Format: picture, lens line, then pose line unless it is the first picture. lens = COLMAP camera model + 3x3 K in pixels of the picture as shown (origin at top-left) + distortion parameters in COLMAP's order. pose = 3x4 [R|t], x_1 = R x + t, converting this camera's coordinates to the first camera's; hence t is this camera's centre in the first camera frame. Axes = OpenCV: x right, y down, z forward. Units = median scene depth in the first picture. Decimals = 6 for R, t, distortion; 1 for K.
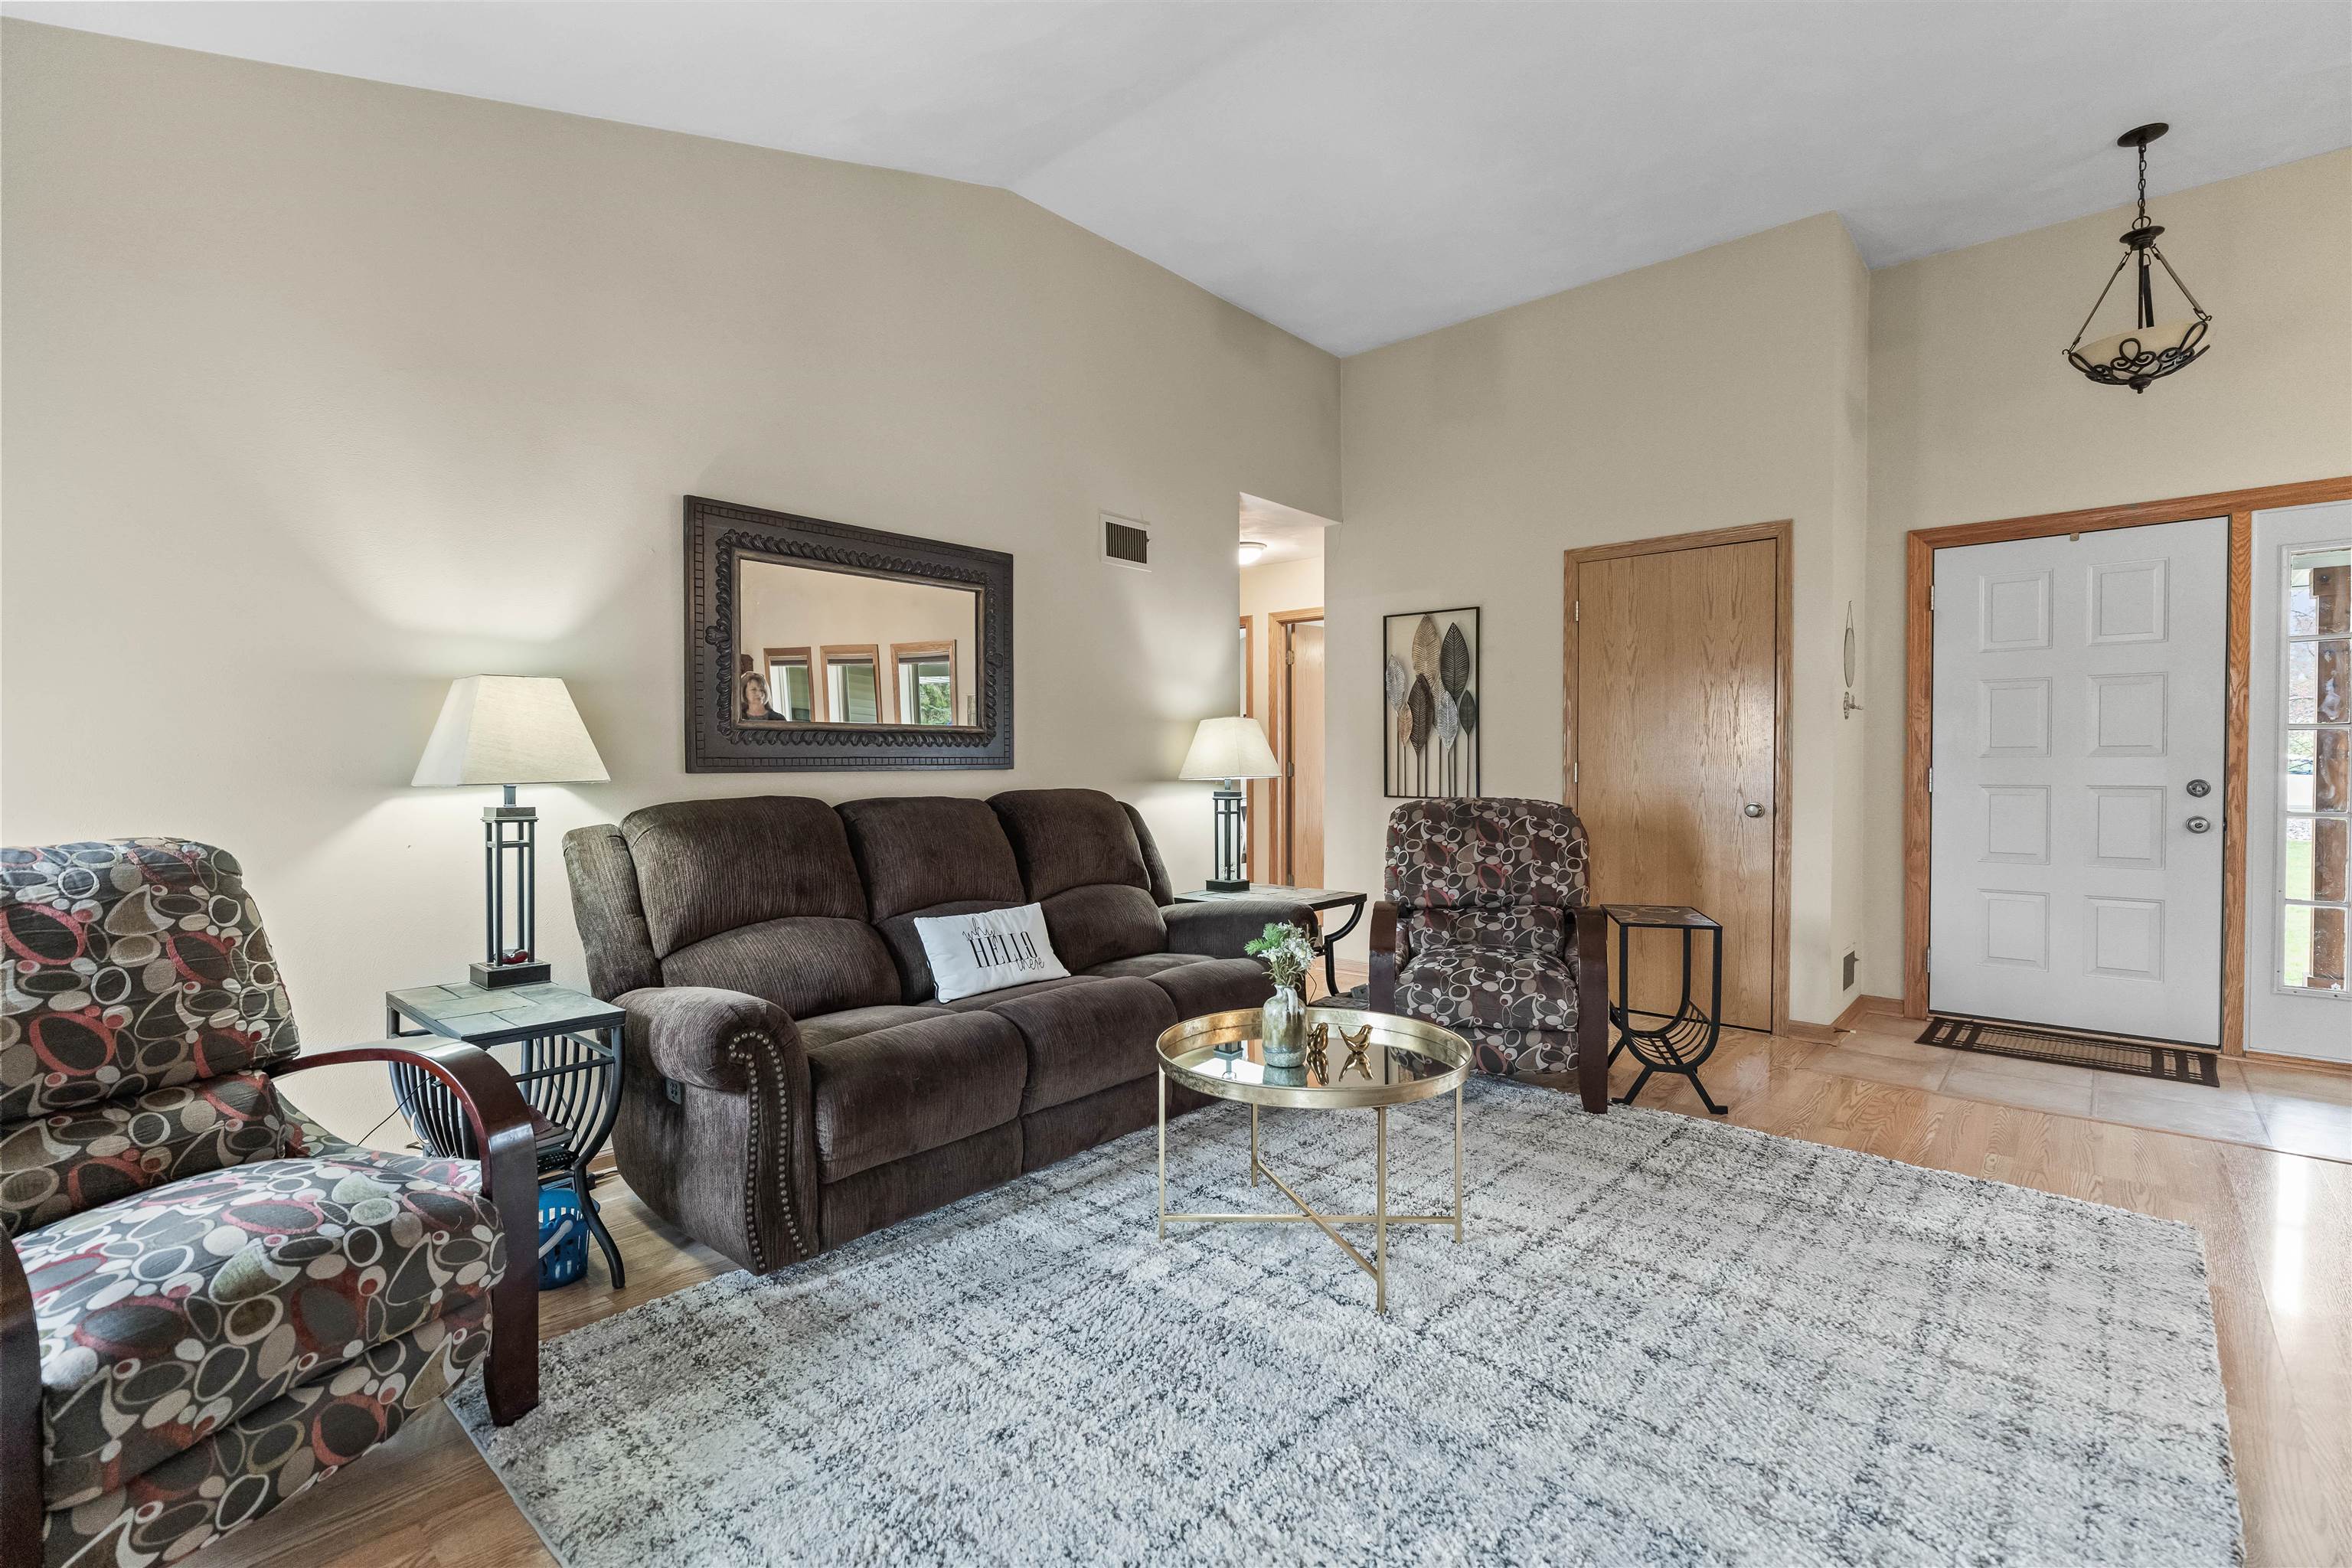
lens RADIAL K [[1054.3, 0, 1186.9], [0, 1054.3, 773.9], [0, 0, 1]] dist [-0.000430, -0.000818]
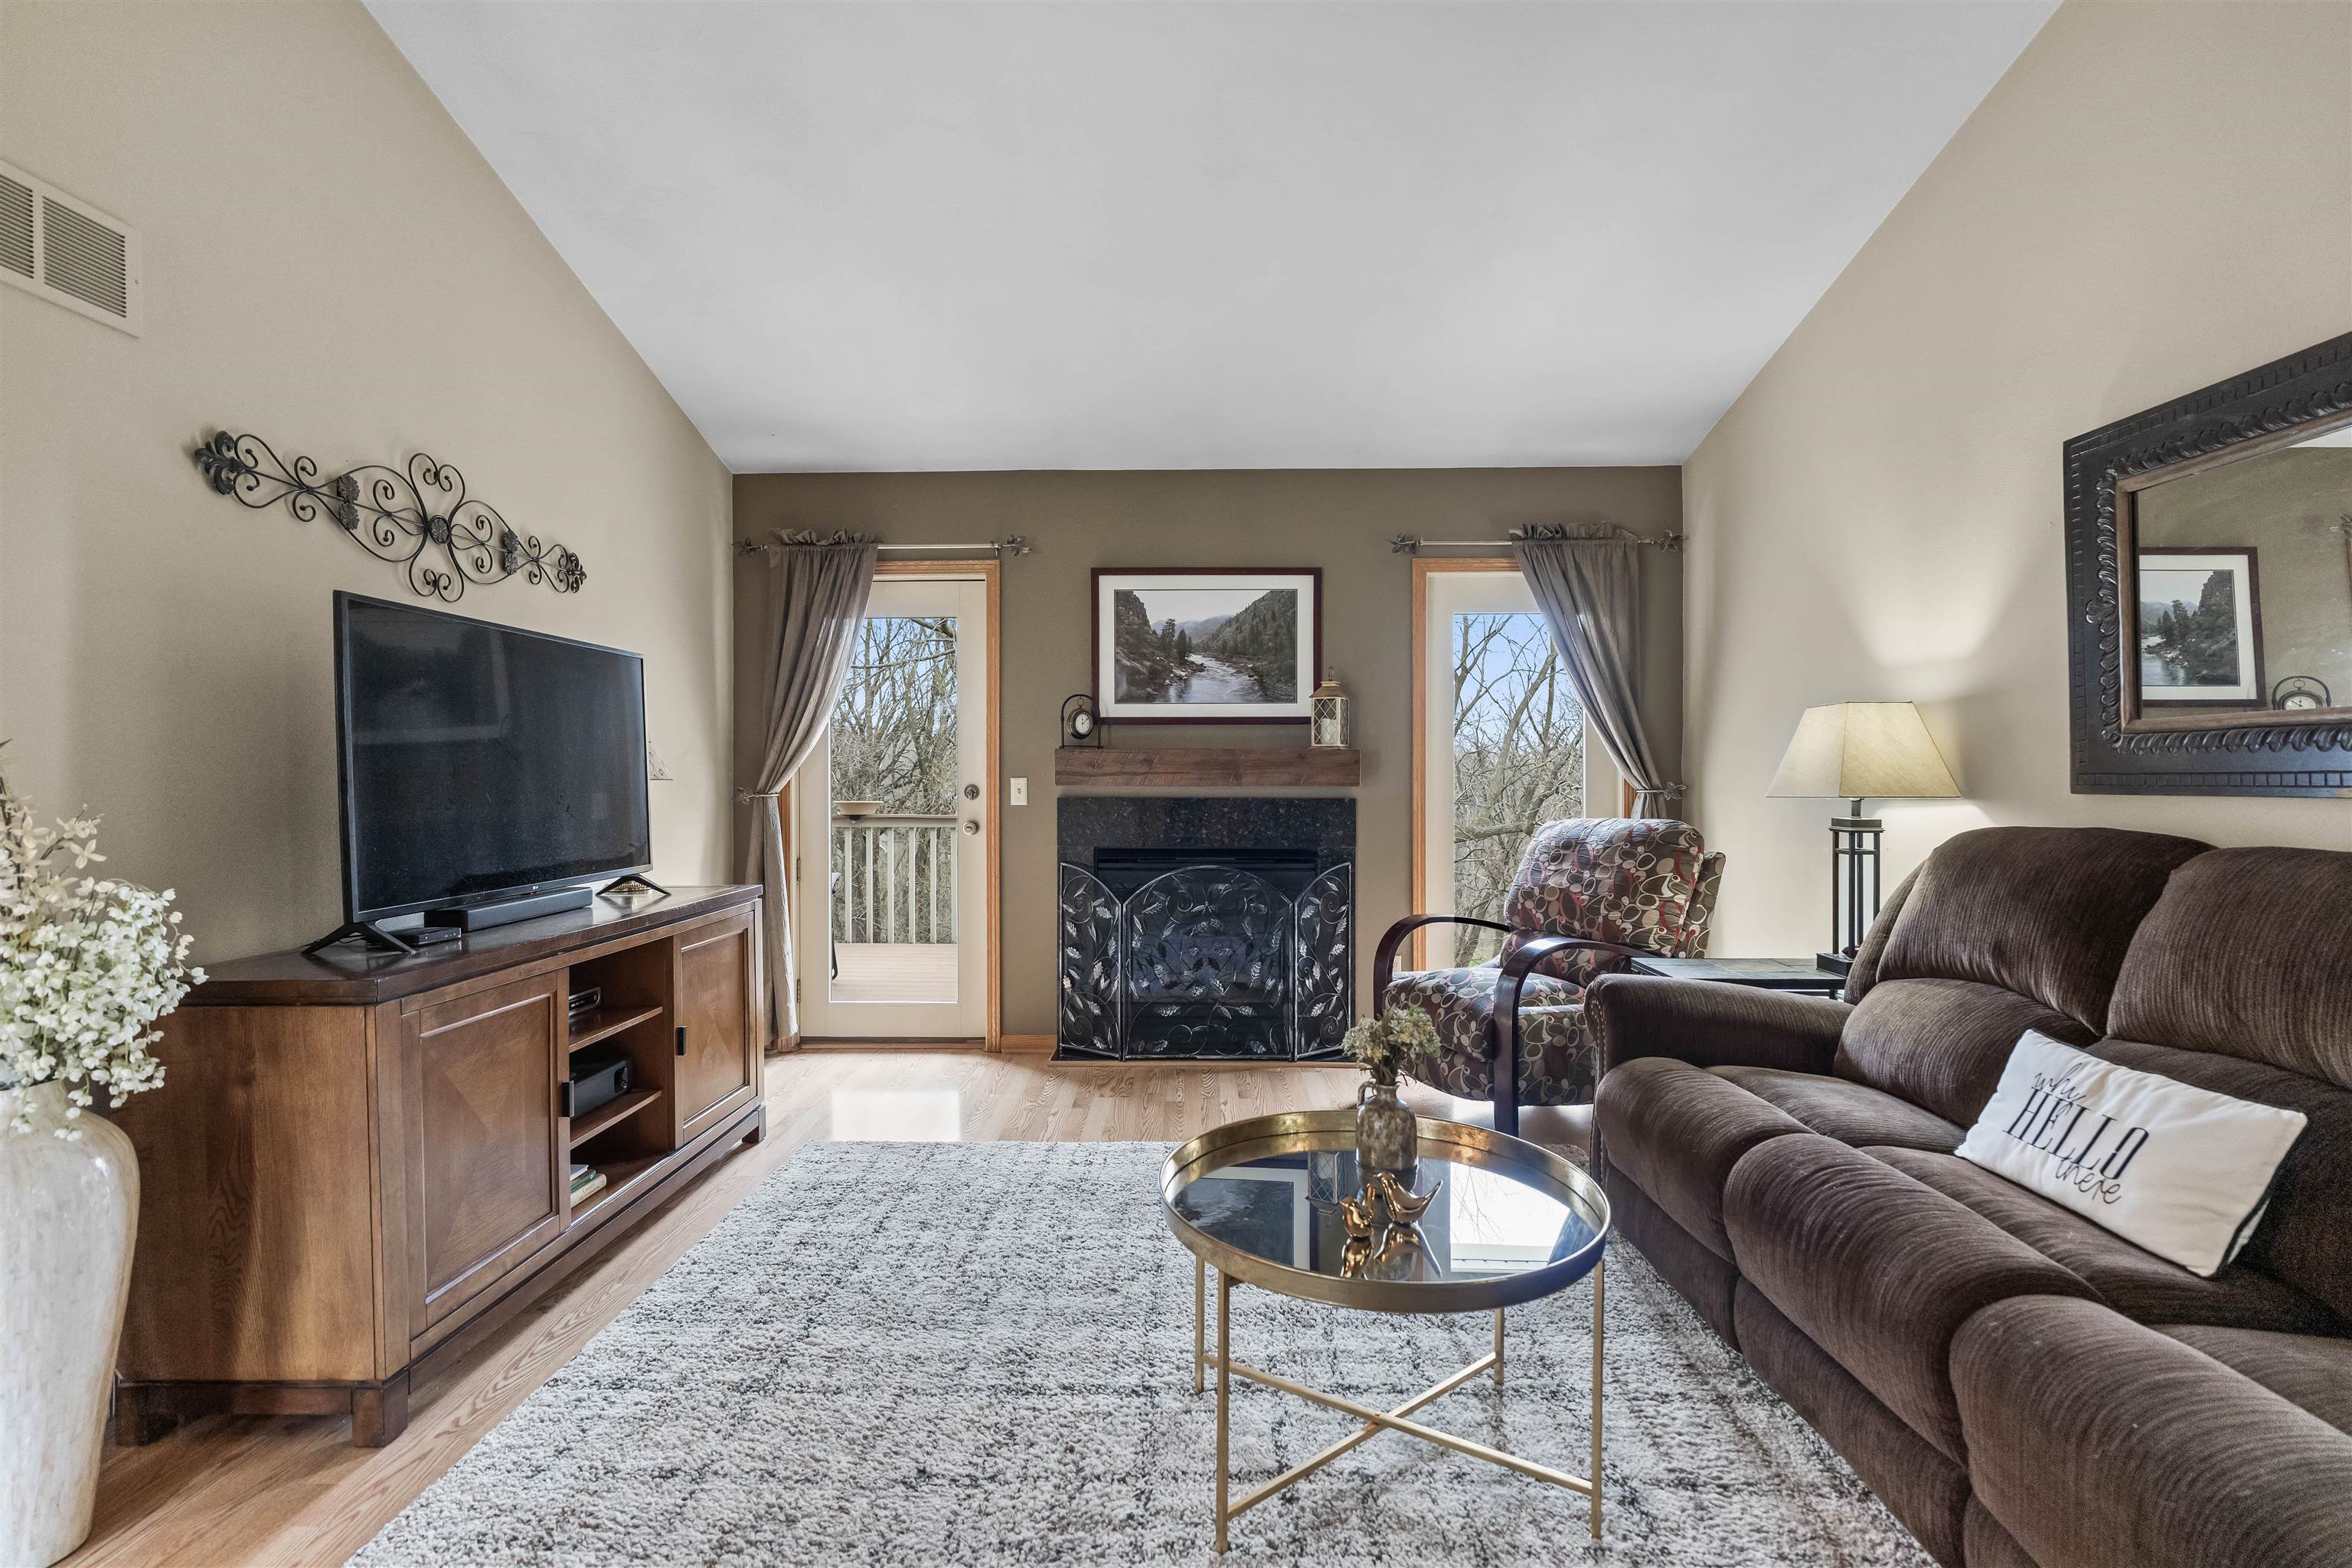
lens RADIAL K [[1054.3, 0, 1180.7], [0, 1054.3, 789.3], [0, 0, 1]] dist [-0.000430, -0.000818]
pose [[-0.758808, 0.014014, -0.651163, 0.631558], [0.000085, 0.999771, 0.021418, -0.024058], [0.651314, 0.016196, -0.758635, 1.347332]]
